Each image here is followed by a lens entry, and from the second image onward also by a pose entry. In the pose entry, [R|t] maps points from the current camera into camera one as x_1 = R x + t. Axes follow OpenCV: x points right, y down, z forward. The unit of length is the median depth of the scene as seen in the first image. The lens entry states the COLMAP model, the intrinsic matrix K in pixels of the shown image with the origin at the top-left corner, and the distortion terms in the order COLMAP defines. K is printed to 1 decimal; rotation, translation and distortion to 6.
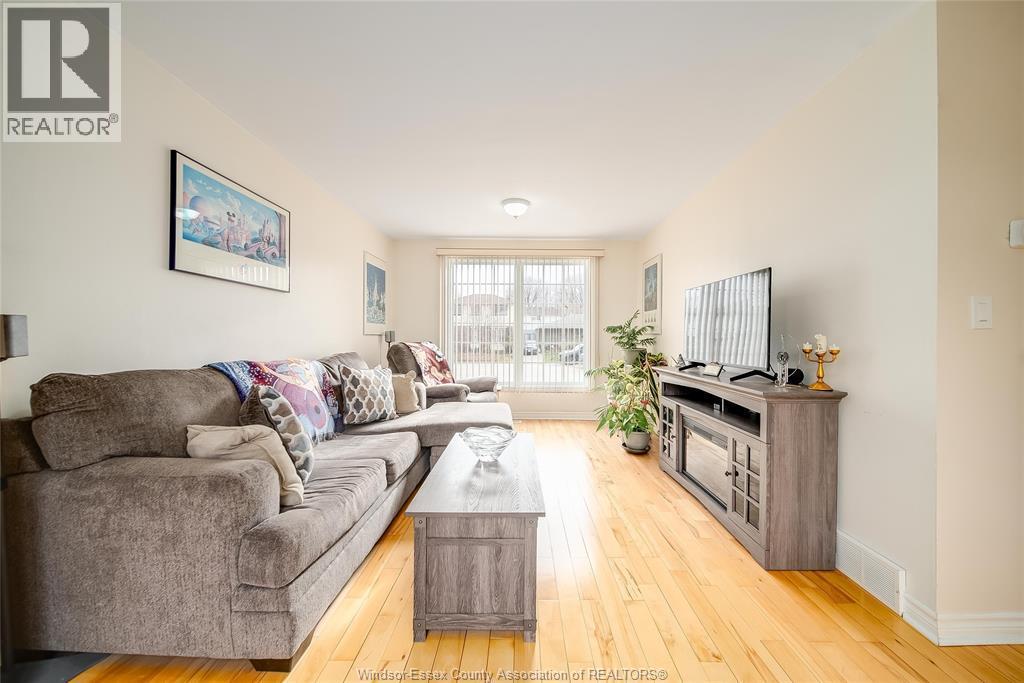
lens RADIAL K [[361.0, 0, 516.8], [0, 361.0, 342.0], [0, 0, 1]] dist [-0.012737, -0.000618]
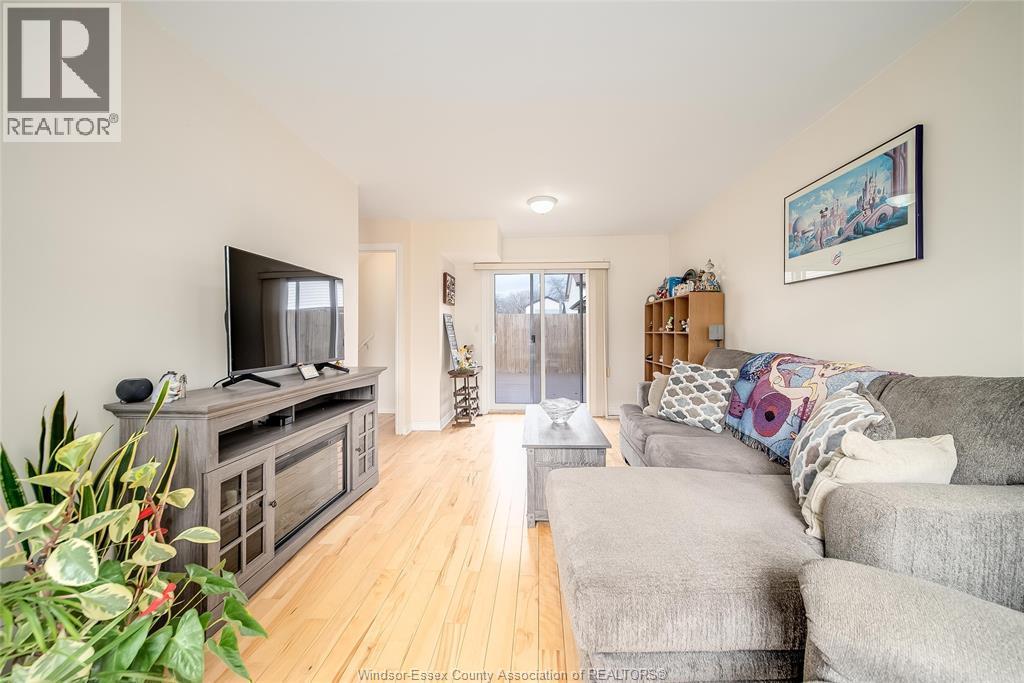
lens RADIAL K [[361.0, 0, 515.3], [0, 361.0, 333.8], [0, 0, 1]] dist [-0.012737, -0.000618]
pose [[-0.998902, 0.003699, 0.046694, 0.013879], [0.004447, 0.999863, 0.015926, -0.029245], [-0.046629, 0.016116, -0.998782, 1.843667]]
